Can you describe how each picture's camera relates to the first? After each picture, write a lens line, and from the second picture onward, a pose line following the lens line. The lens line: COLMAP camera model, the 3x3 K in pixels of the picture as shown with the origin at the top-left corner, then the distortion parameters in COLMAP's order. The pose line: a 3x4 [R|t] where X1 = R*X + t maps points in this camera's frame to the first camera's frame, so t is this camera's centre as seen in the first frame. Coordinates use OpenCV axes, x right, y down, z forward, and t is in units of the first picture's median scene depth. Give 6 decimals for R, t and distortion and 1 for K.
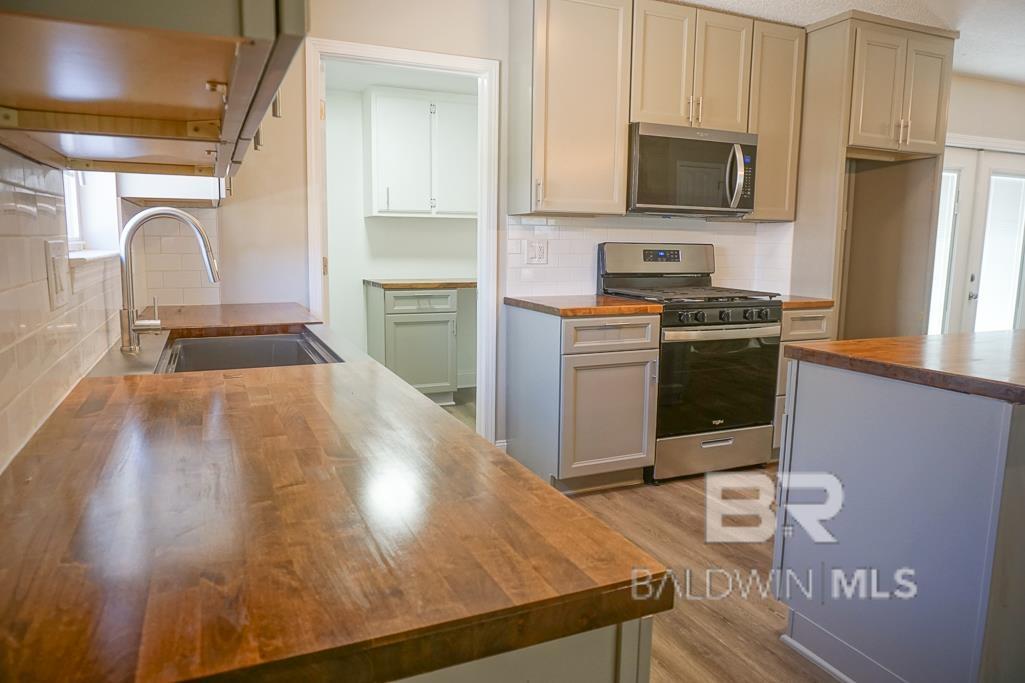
lens RADIAL K [[688.9, 0, 514.2], [0, 688.9, 339.6], [0, 0, 1]] dist [-0.040380, 0.024088]
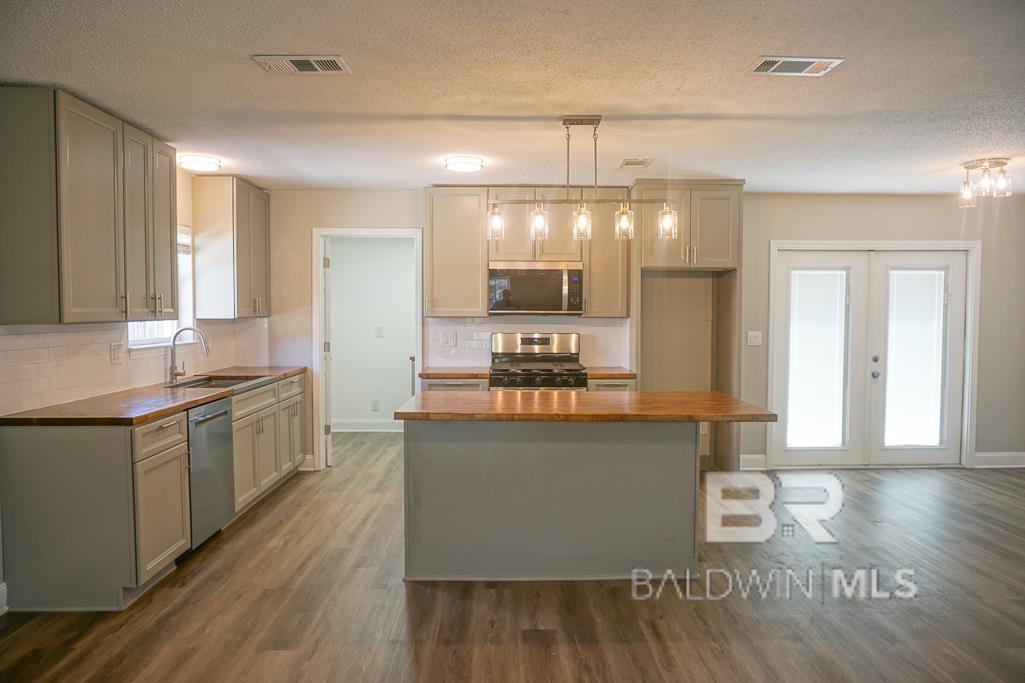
lens RADIAL K [[688.9, 0, 512.0], [0, 688.9, 343.8], [0, 0, 1]] dist [-0.040380, 0.024088]
pose [[0.917429, 0.010048, -0.397773, 0.863976], [-0.047760, 0.995234, -0.085016, 0.016221], [0.395023, 0.096994, 0.913537, -0.451751]]
